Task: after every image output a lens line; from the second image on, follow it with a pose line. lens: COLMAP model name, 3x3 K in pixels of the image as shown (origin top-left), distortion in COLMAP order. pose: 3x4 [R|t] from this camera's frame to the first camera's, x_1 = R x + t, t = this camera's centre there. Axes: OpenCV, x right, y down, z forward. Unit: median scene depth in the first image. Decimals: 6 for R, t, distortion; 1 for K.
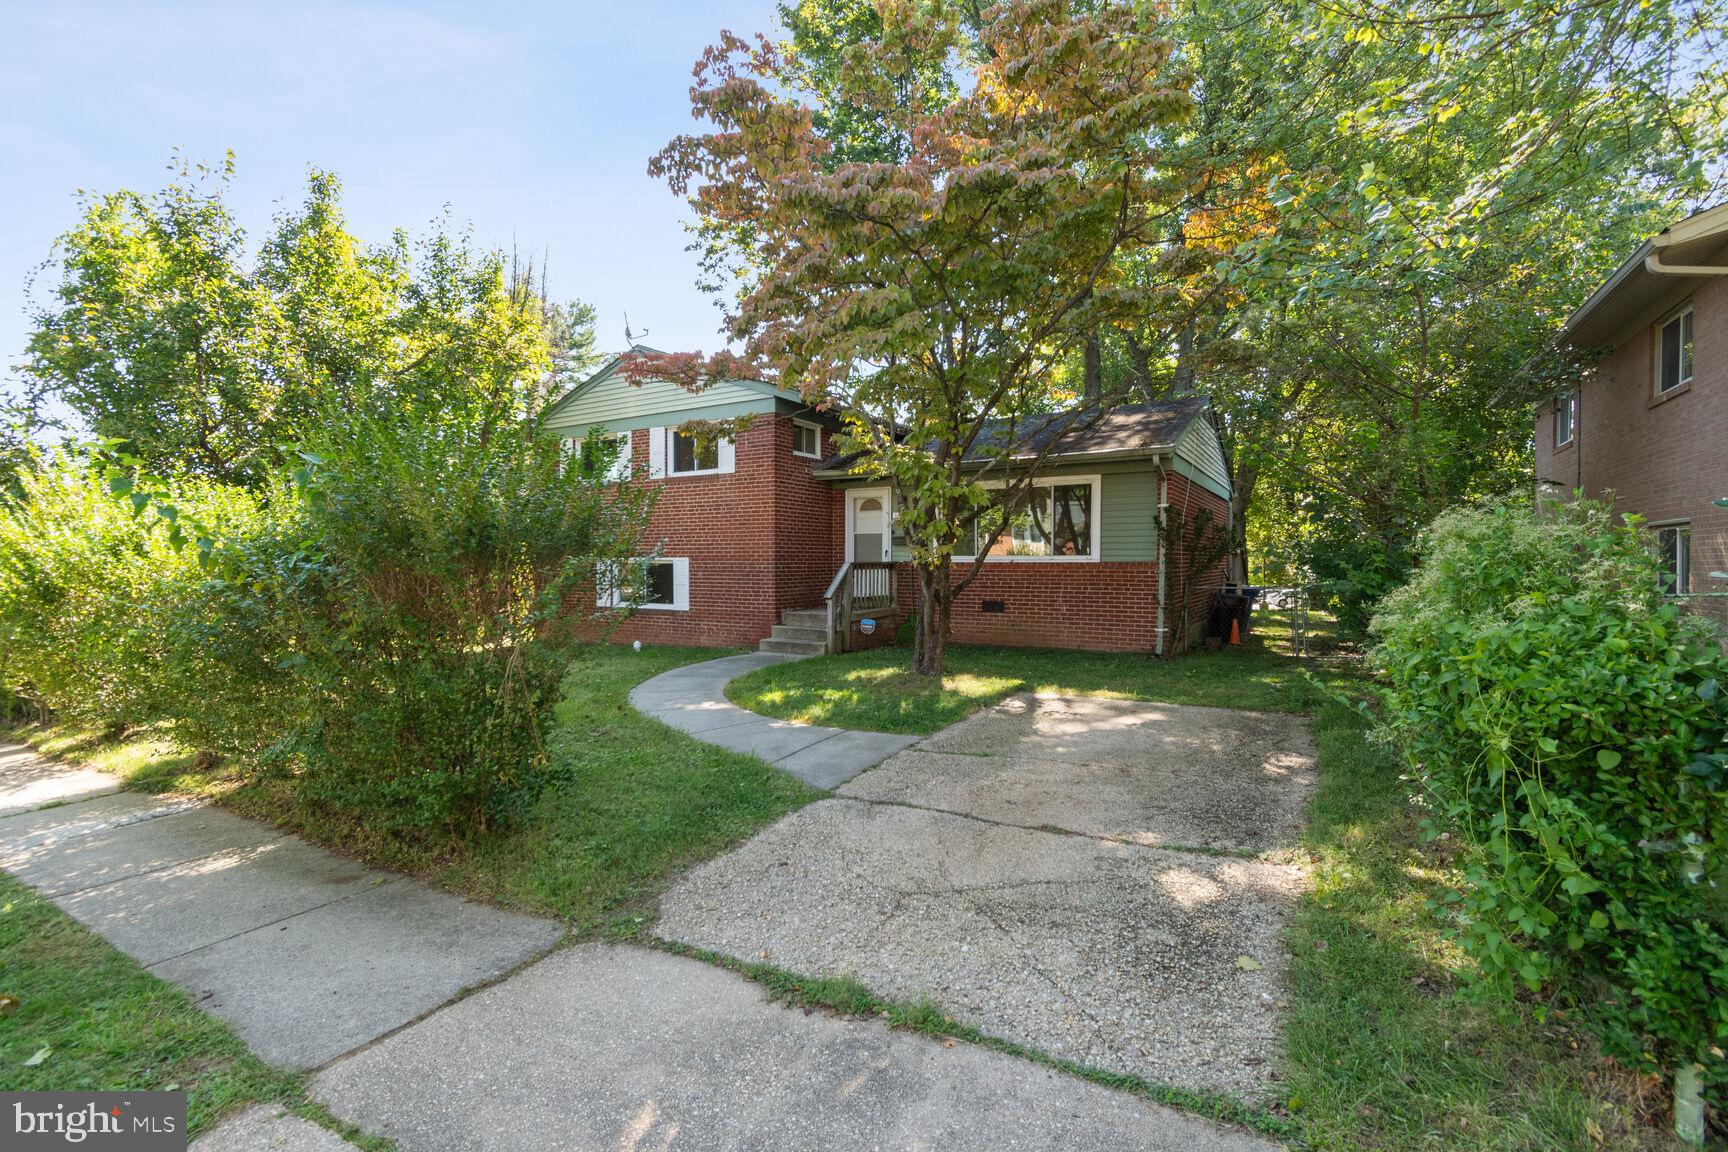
lens RADIAL K [[799.1, 0, 870.7], [0, 799.1, 565.9], [0, 0, 1]] dist [0.001446, -0.000511]
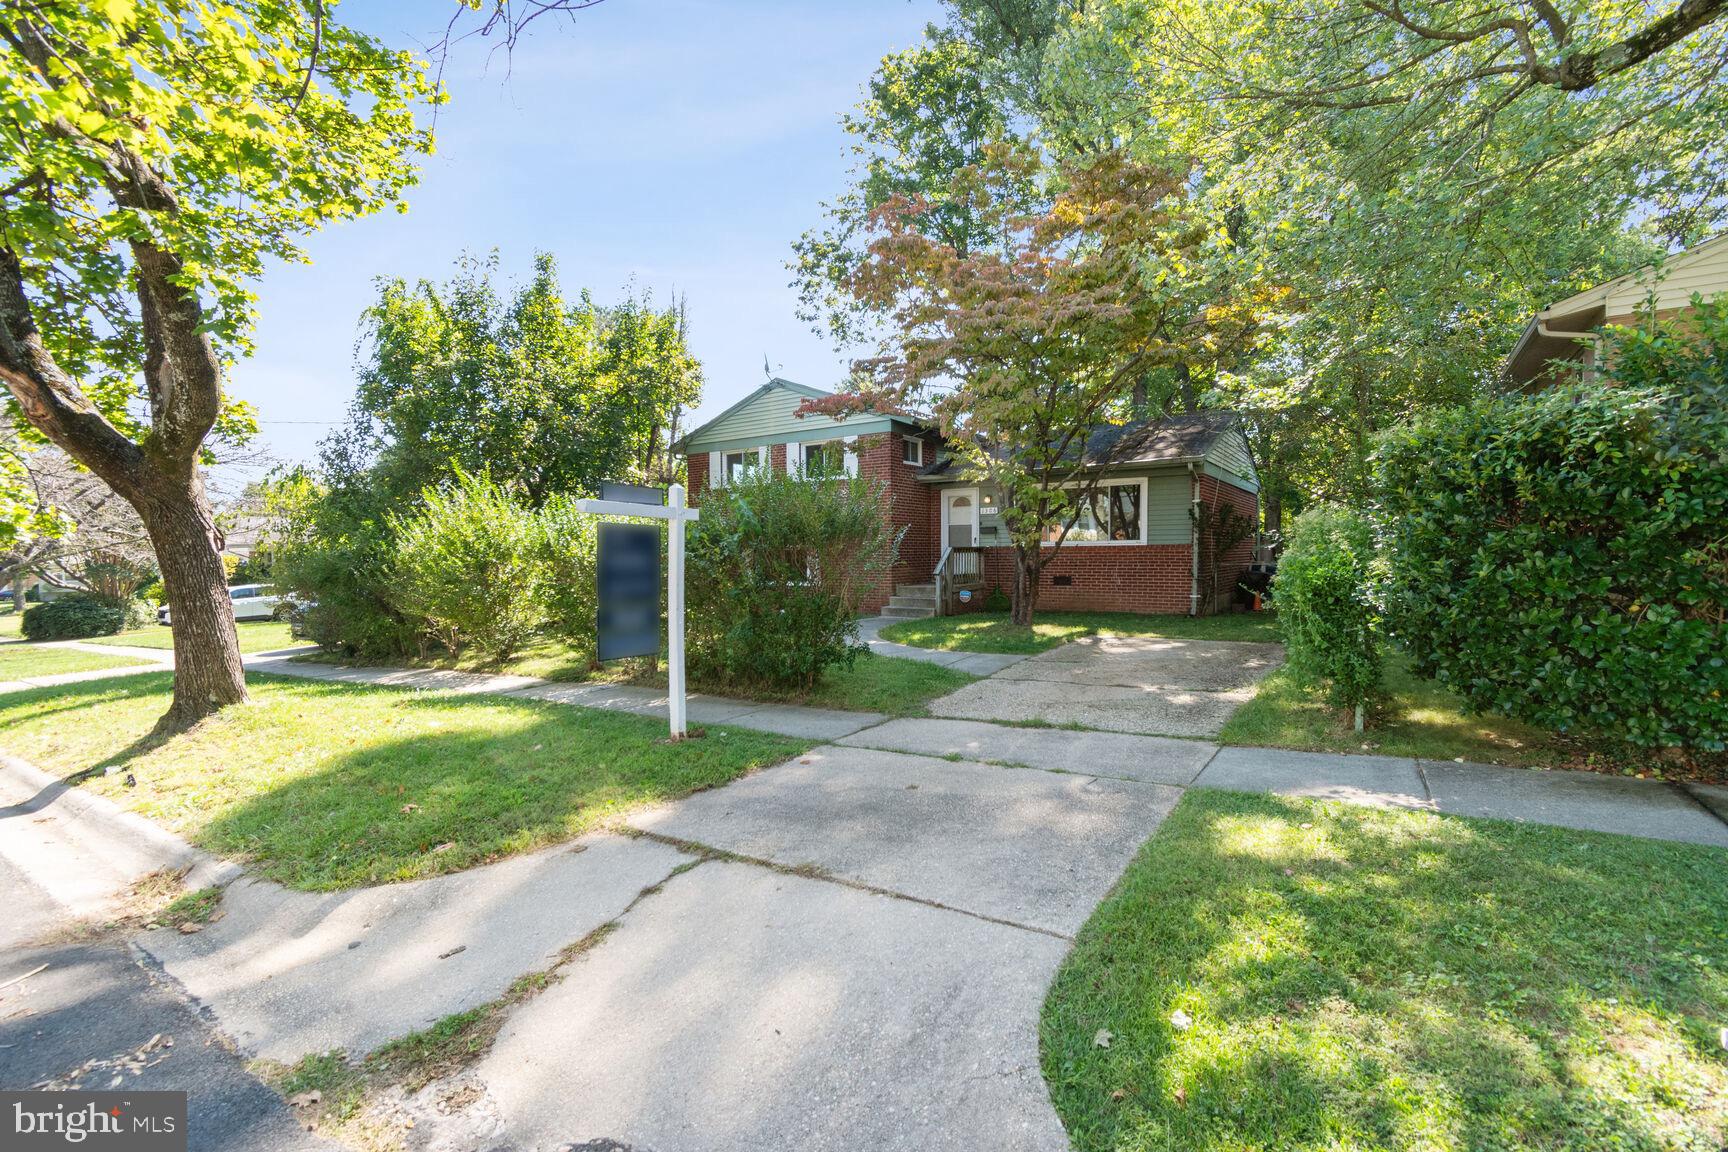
lens RADIAL K [[799.1, 0, 870.7], [0, 799.1, 565.9], [0, 0, 1]] dist [0.001446, -0.000511]
pose [[0.998649, -0.006791, -0.051508, -0.086169], [0.007312, 0.999924, 0.009932, 0.011625], [0.051437, -0.010296, 0.998623, -0.290488]]
